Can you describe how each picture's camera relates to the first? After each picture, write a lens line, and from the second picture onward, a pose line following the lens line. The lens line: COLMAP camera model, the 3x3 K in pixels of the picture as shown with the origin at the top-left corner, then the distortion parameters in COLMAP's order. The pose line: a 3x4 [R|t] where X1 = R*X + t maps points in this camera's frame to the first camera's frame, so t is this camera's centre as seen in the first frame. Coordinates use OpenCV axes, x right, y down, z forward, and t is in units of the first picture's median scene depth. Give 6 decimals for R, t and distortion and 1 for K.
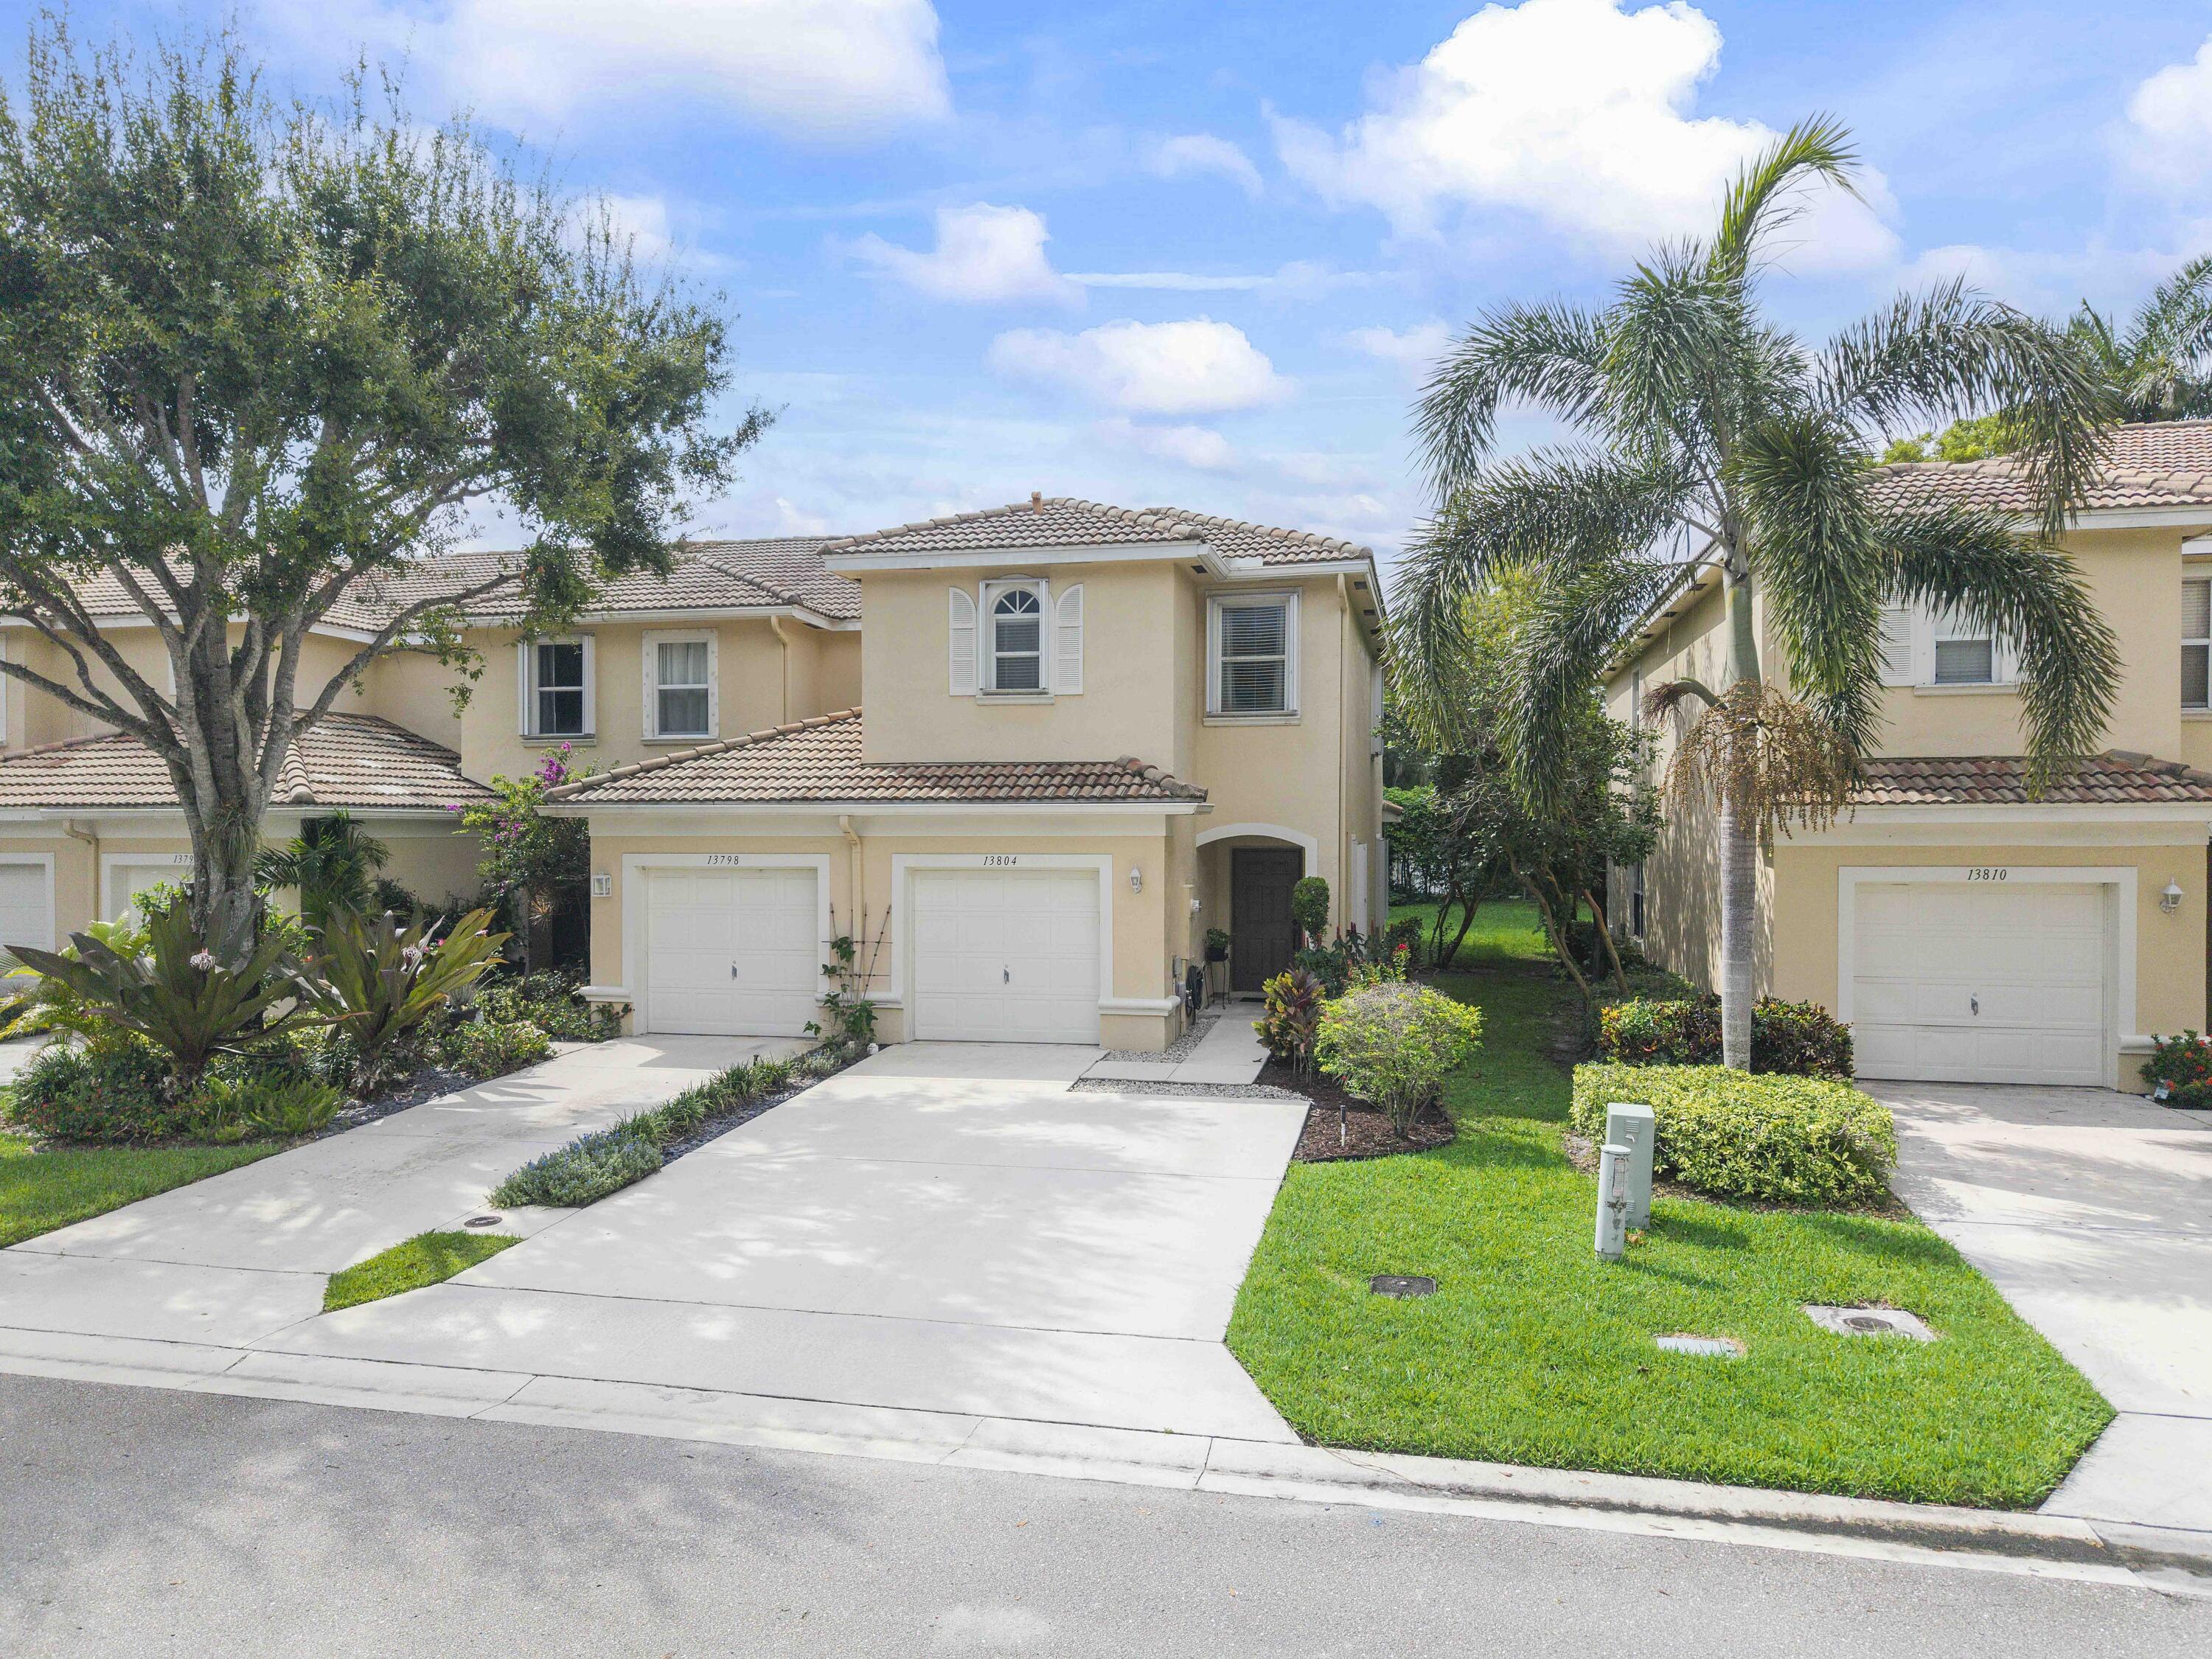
lens RADIAL K [[1541.2, 0, 1106.0], [0, 1541.2, 829.5], [0, 0, 1]] dist [0.026758, -0.031771]
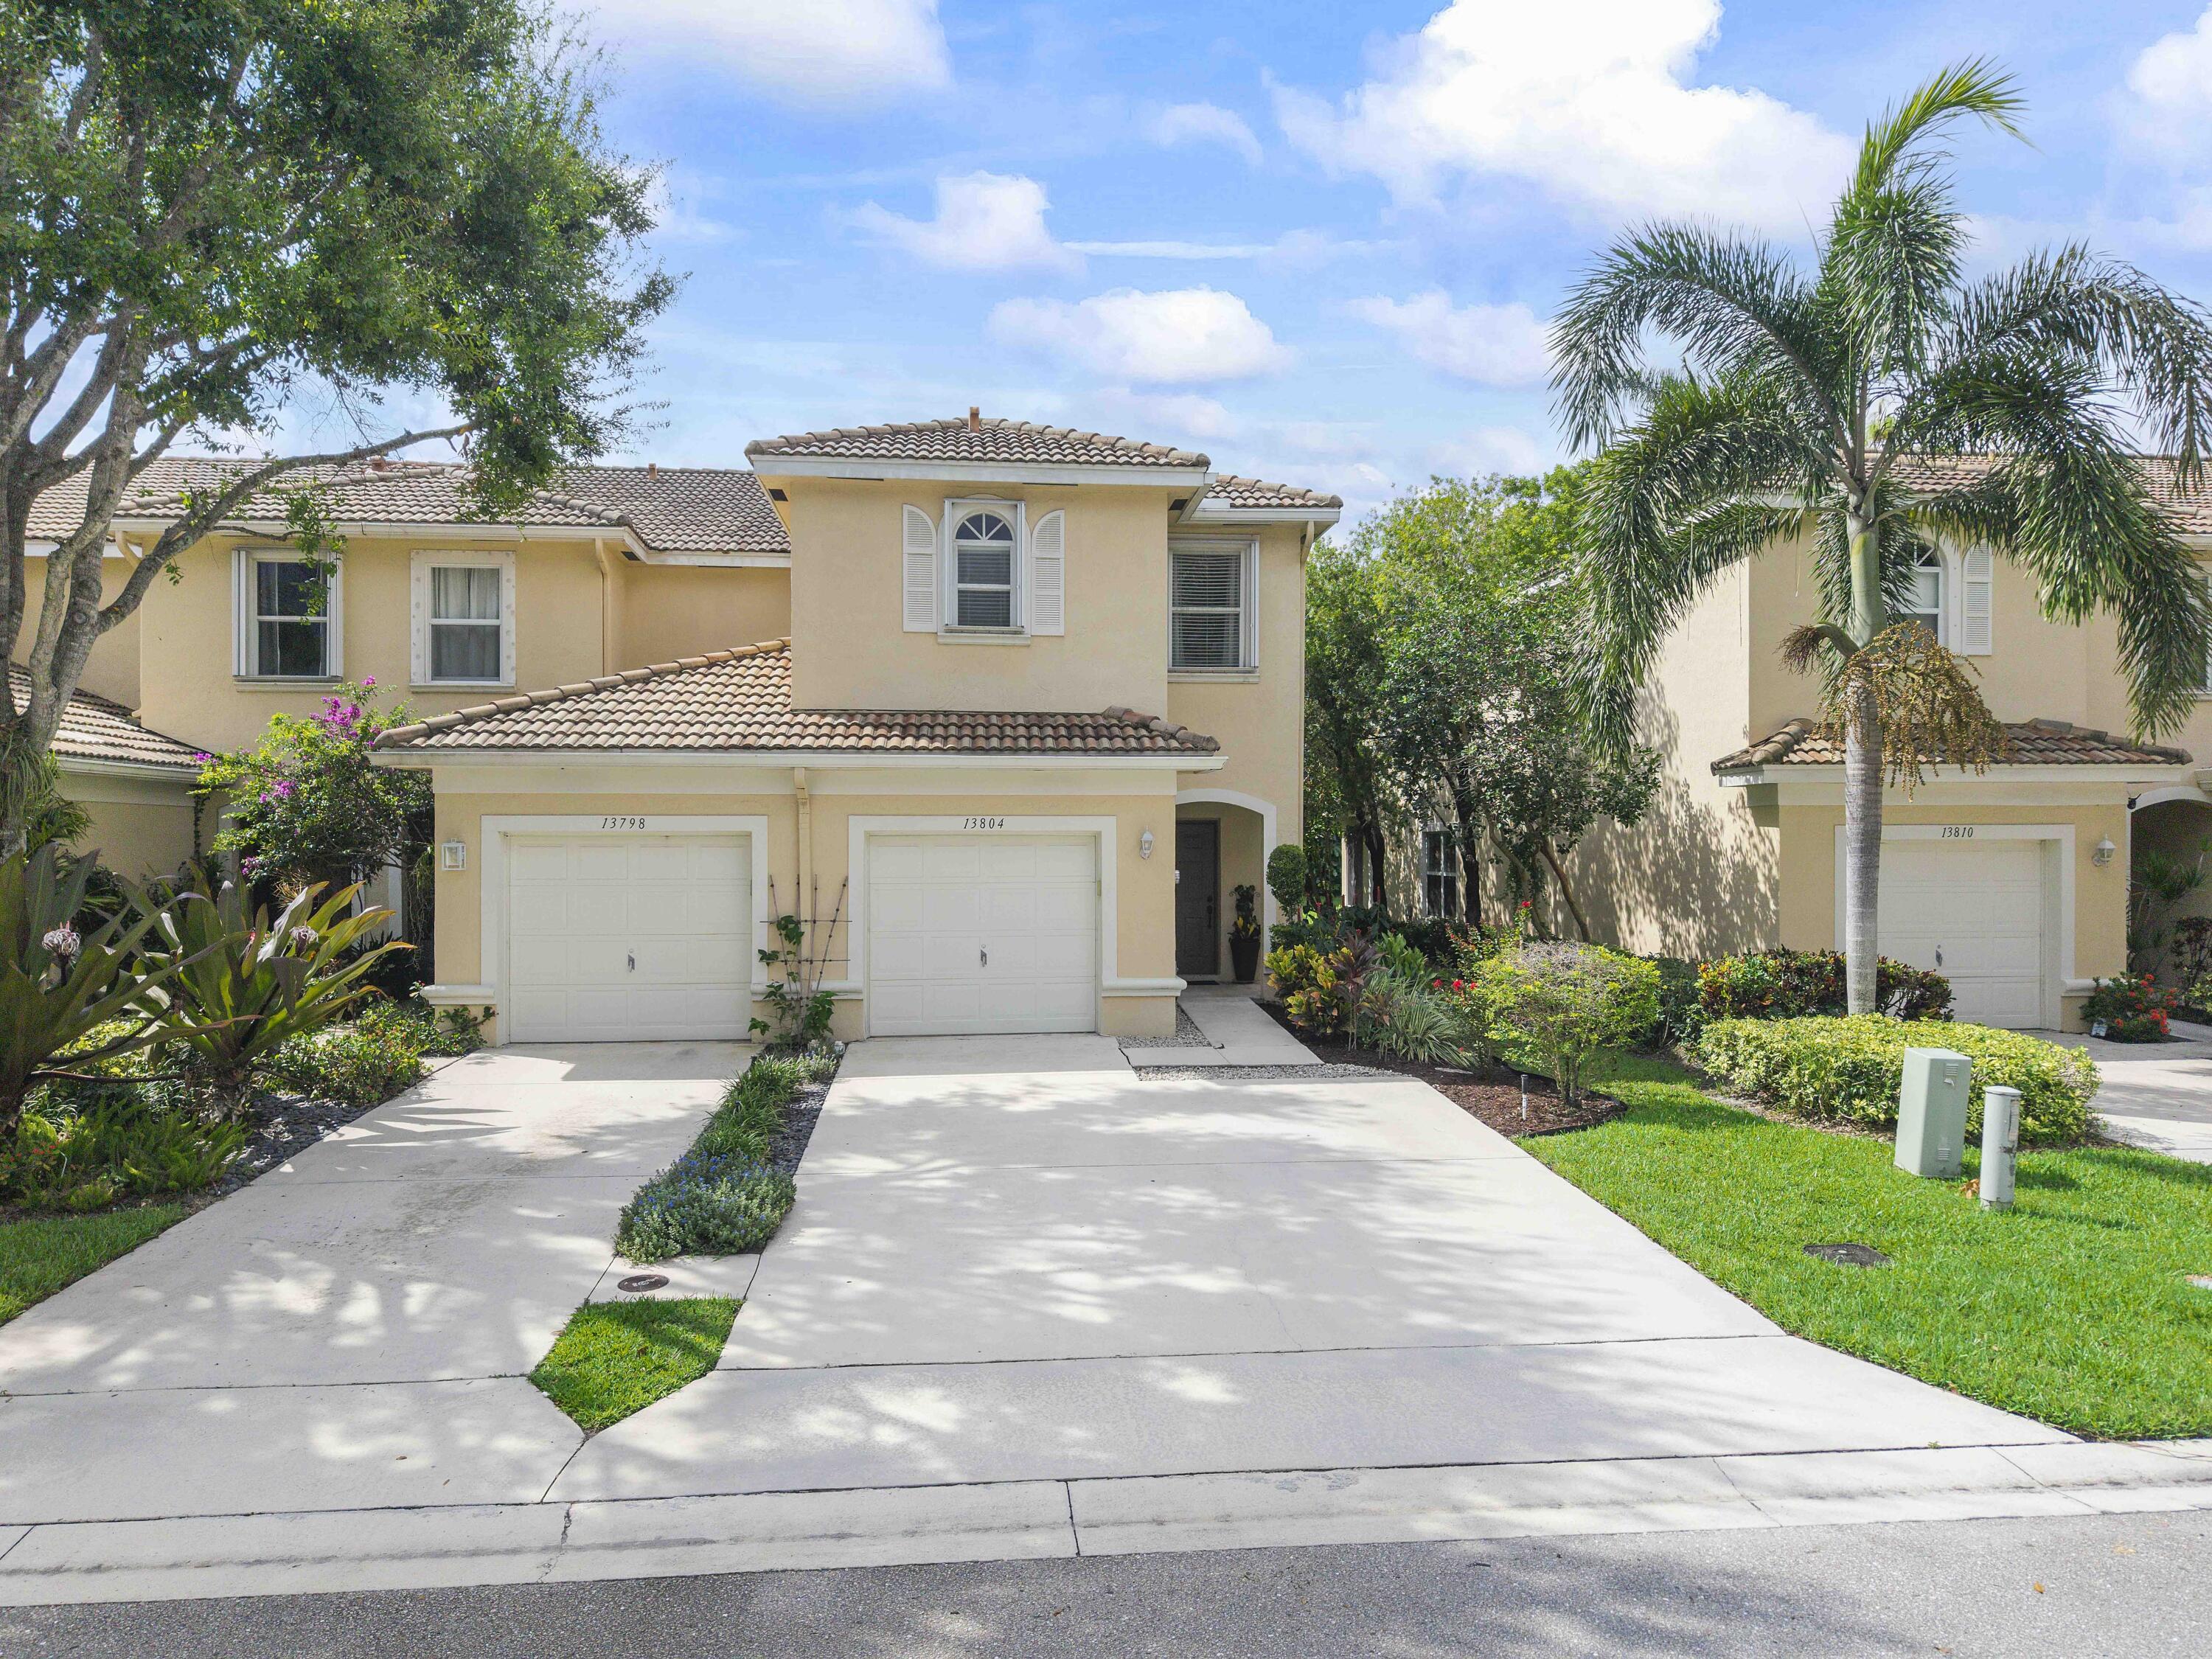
lens RADIAL K [[1533.4, 0, 1111.6], [0, 1533.4, 844.9], [0, 0, 1]] dist [0.007242, 0.002087]
pose [[0.946638, -0.000362, 0.322300, -0.280977], [0.000576, 1.000000, -0.000570, 0.033396], [-0.322300, 0.000725, 0.946637, 0.168286]]
